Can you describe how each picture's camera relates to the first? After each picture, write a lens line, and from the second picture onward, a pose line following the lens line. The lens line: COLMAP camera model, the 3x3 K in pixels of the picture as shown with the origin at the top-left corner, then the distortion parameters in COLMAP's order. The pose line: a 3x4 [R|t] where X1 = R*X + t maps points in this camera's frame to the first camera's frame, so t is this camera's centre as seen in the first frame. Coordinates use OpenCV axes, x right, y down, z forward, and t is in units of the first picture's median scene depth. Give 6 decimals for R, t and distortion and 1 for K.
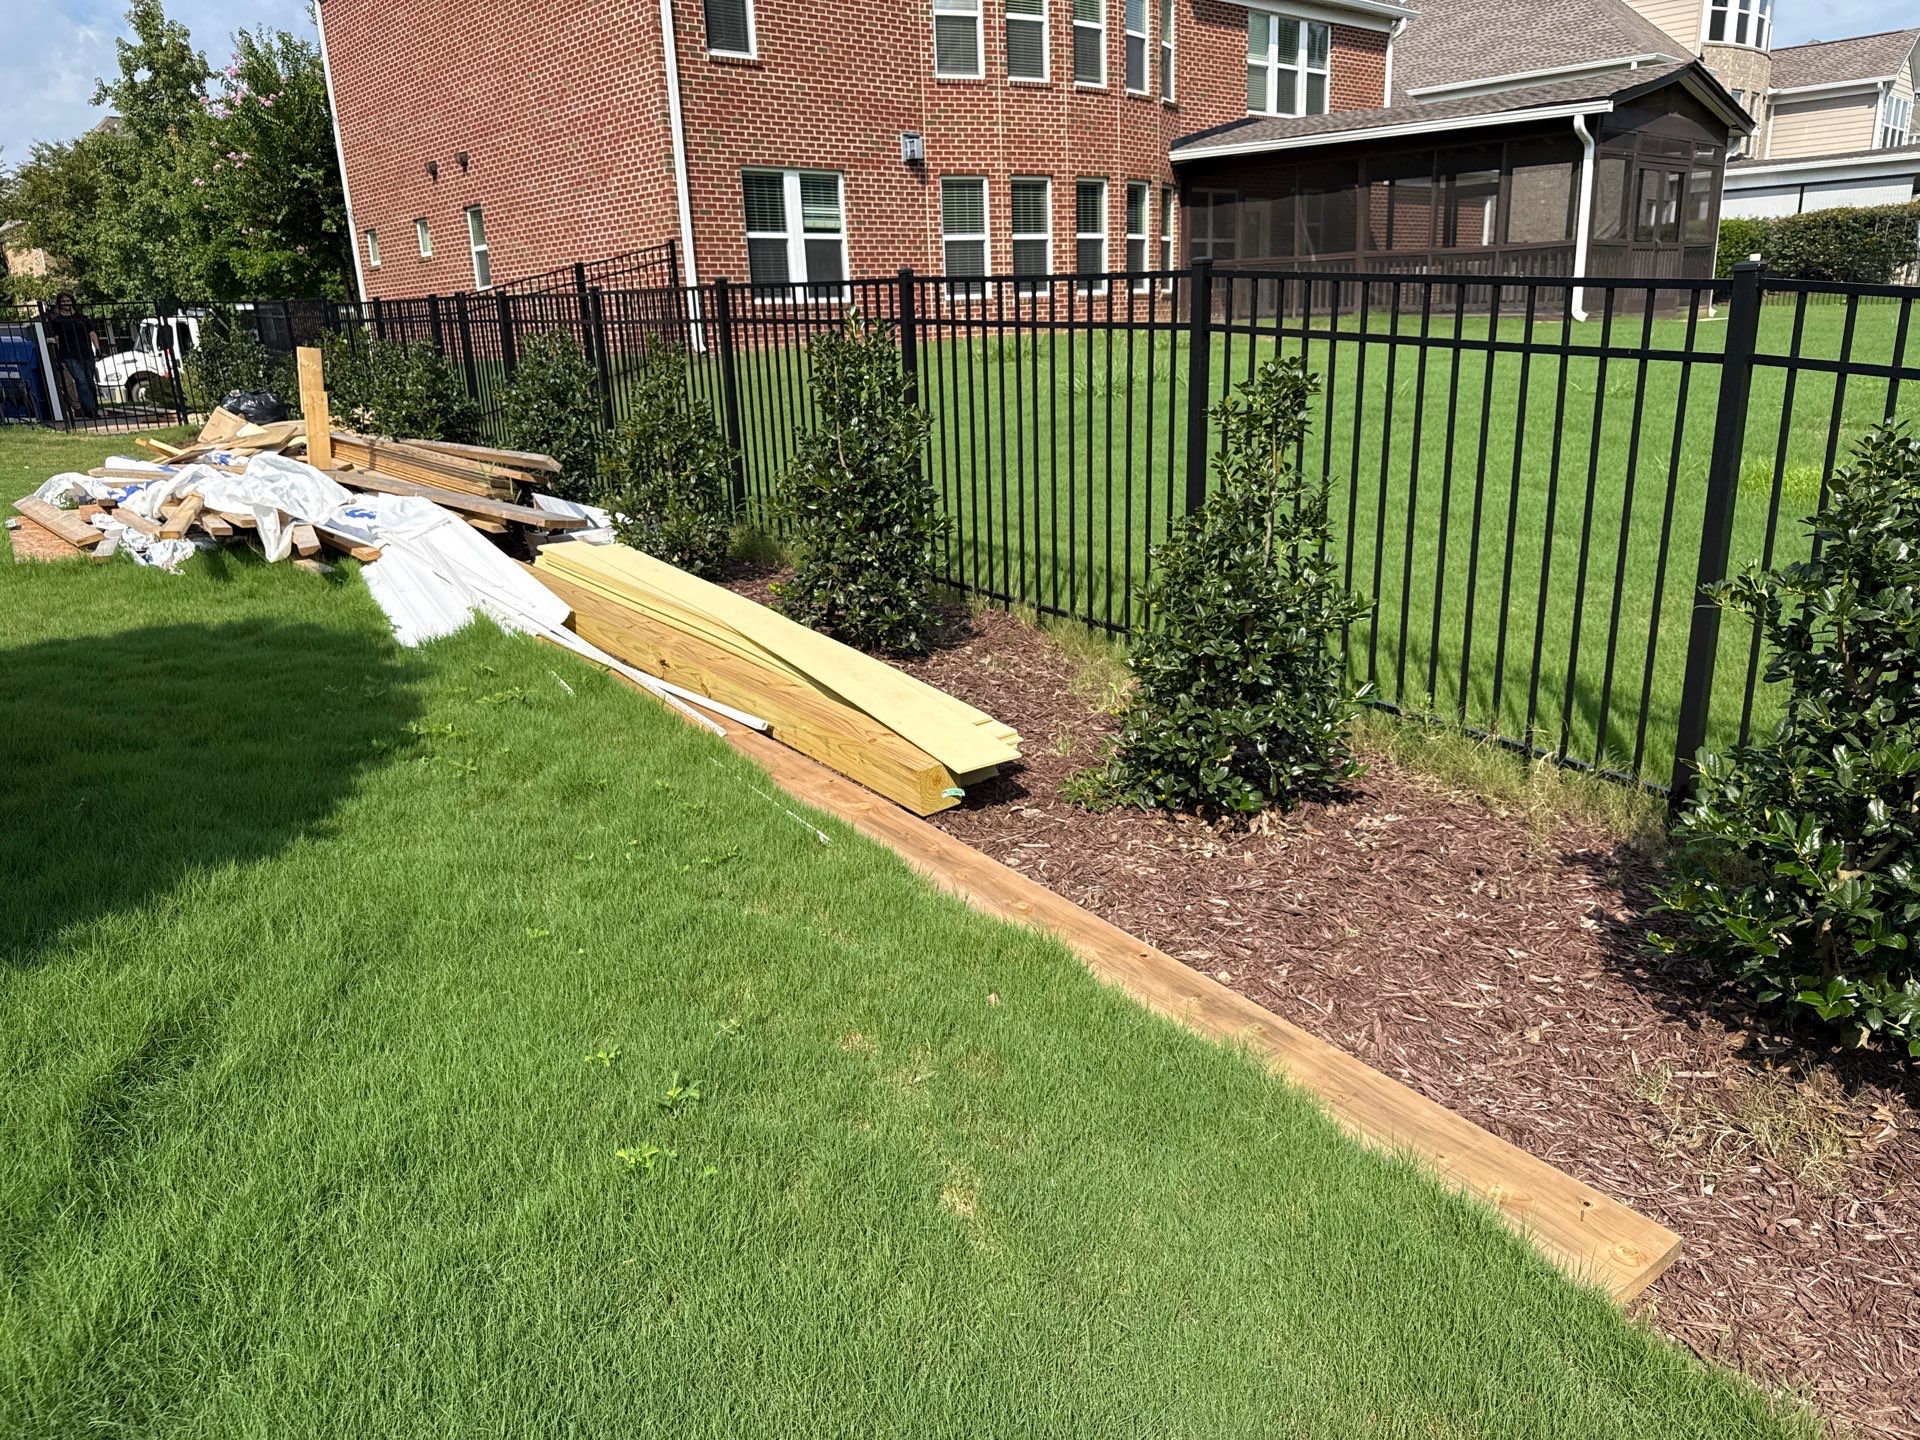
lens RADIAL K [[1366.9, 0, 928.8], [0, 1366.9, 716.3], [0, 0, 1]] dist [0.031710, -0.030098]
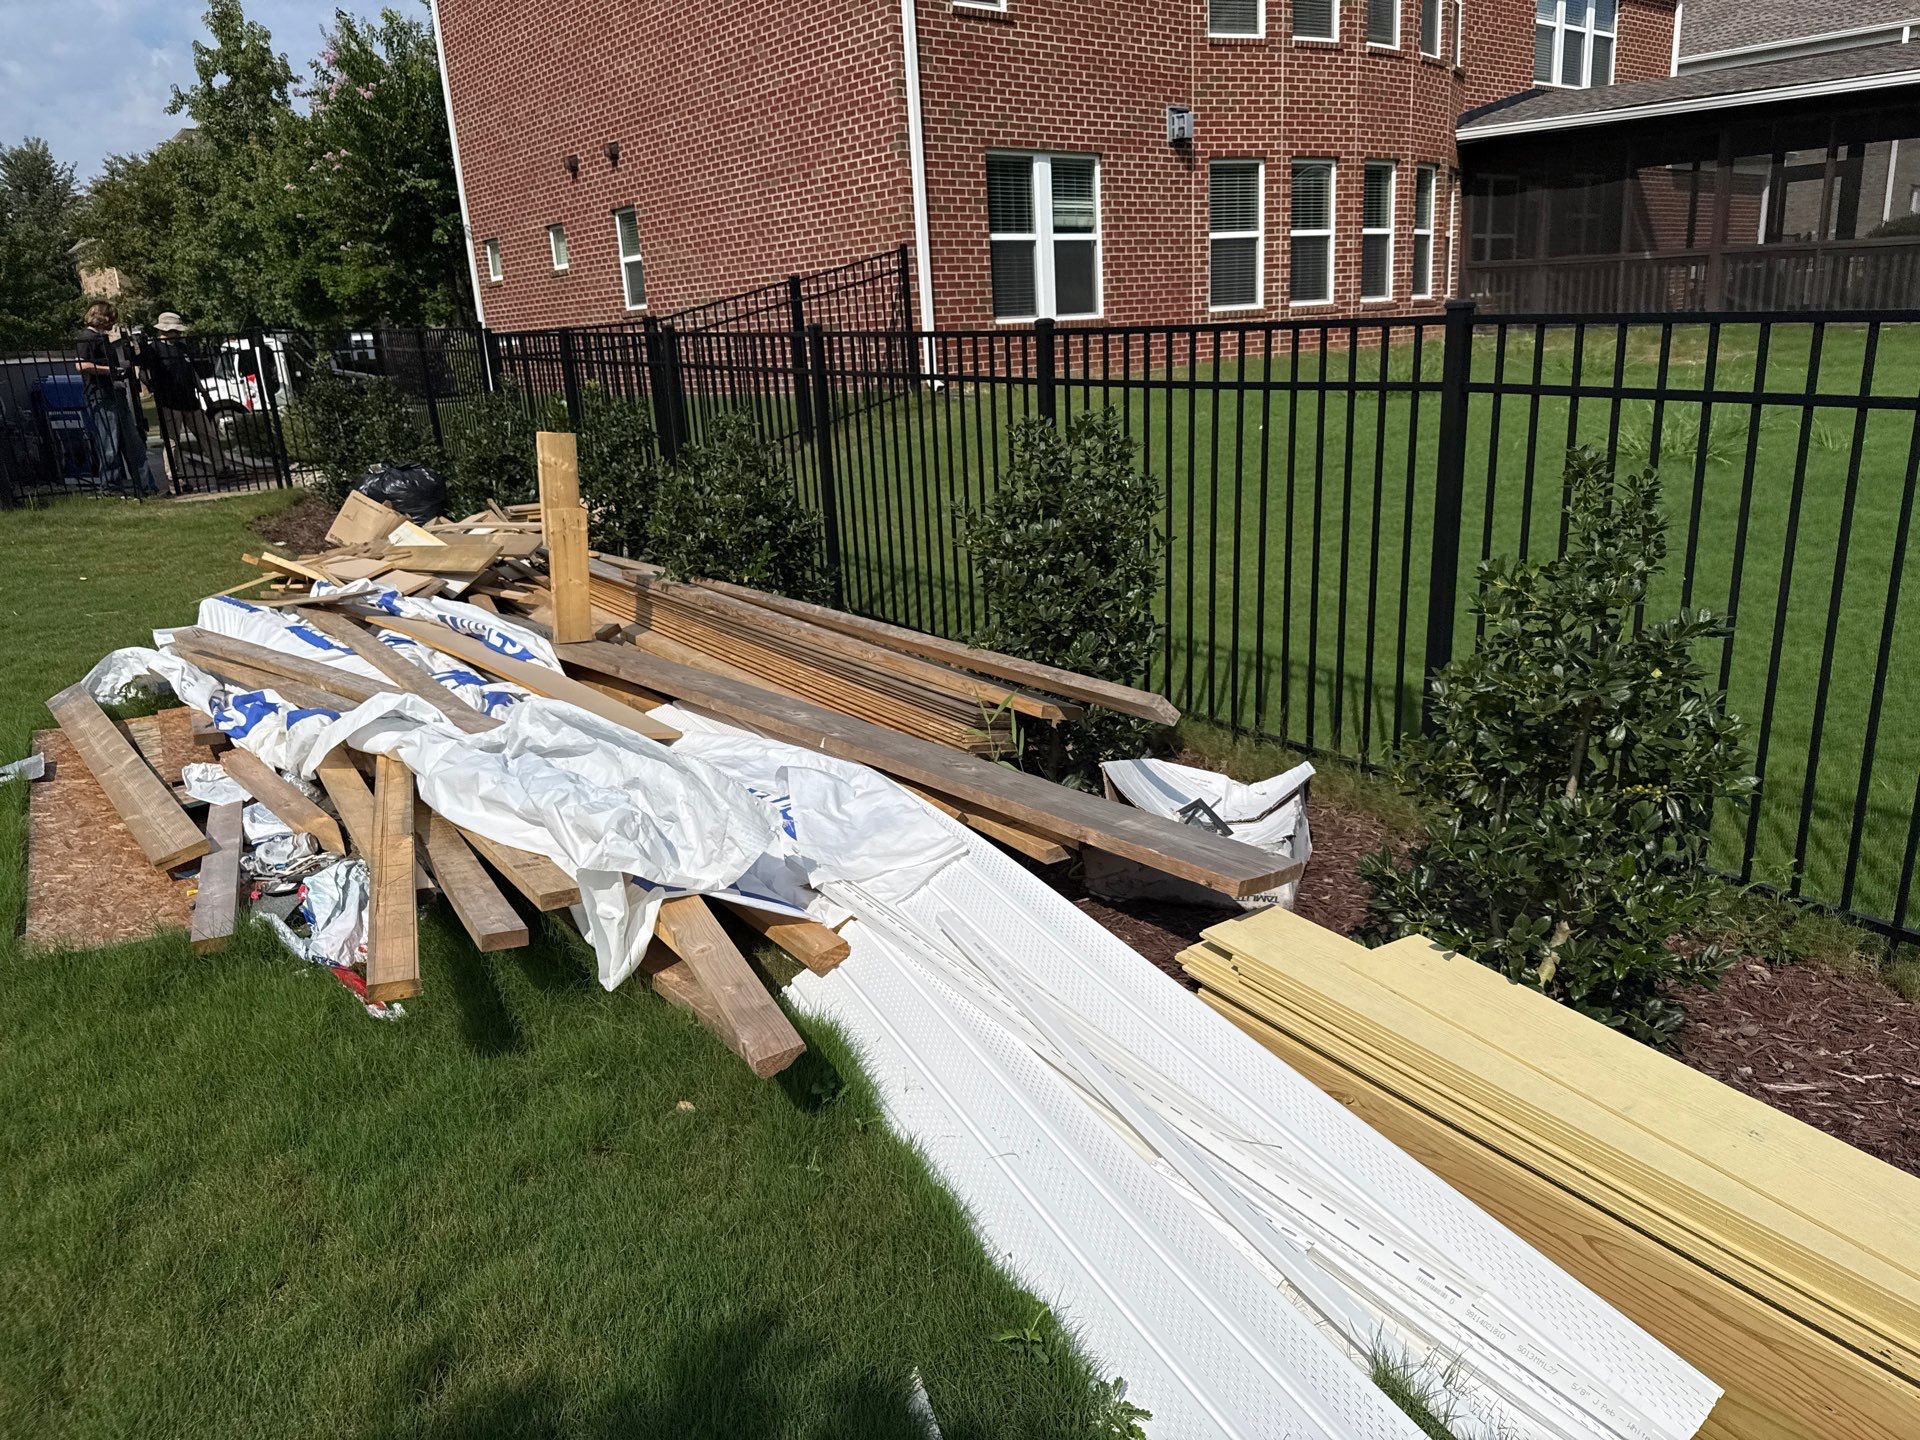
lens RADIAL K [[1366.9, 0, 965.4], [0, 1366.9, 712.7], [0, 0, 1]] dist [0.031710, -0.030098]
pose [[0.999745, -0.007616, -0.021247, -0.116086], [0.007477, 0.999950, -0.006604, -0.063111], [0.021296, 0.006443, 0.999752, 0.187527]]
